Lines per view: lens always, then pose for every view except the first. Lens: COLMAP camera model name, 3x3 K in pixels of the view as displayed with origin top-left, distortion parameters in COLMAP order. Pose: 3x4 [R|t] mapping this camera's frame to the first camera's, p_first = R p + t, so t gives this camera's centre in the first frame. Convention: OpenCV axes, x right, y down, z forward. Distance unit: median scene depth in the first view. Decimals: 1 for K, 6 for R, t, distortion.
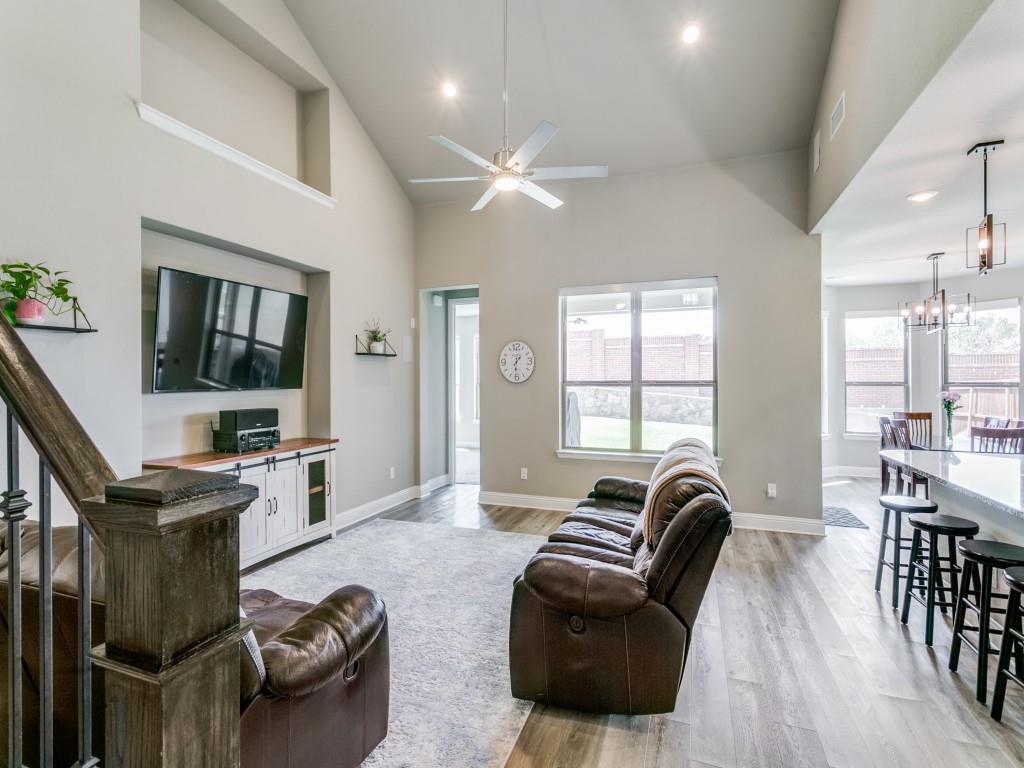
lens RADIAL K [[486.3, 0, 515.3], [0, 486.3, 379.4], [0, 0, 1]] dist [0.004202, 0.000763]
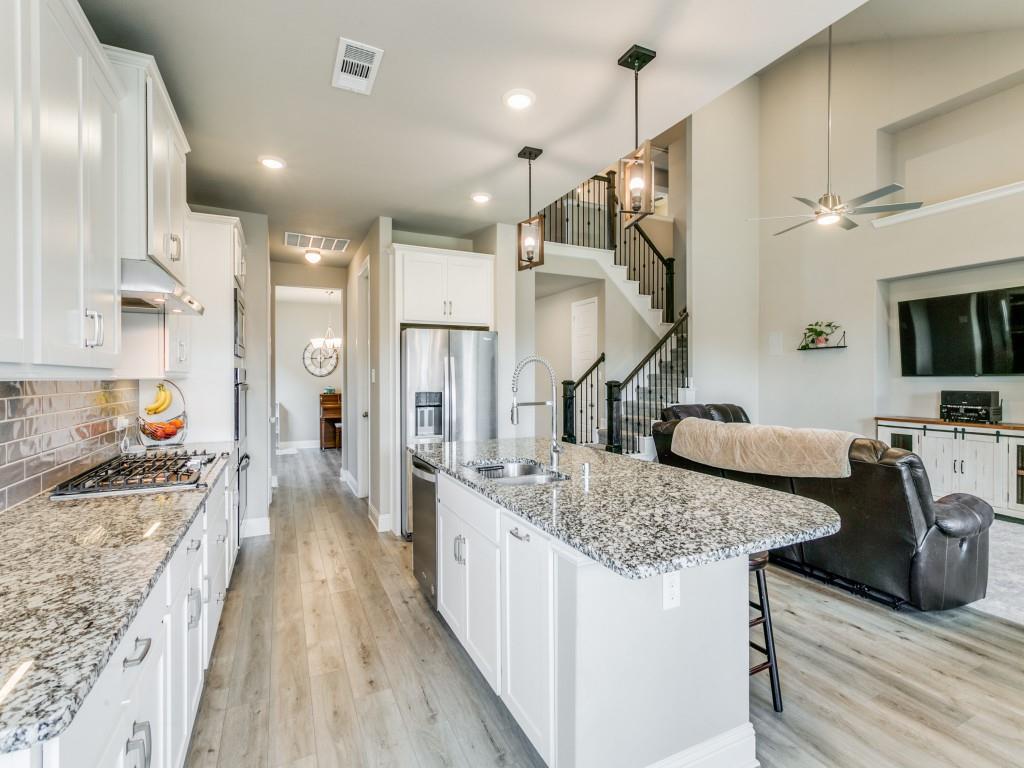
lens RADIAL K [[486.3, 0, 512.1], [0, 486.3, 382.0], [0, 0, 1]] dist [0.004202, 0.000763]
pose [[-0.694394, 0.005250, -0.719576, 1.231908], [0.000852, 0.999979, 0.006474, 0.028097], [0.719595, 0.003882, -0.694383, 1.037648]]
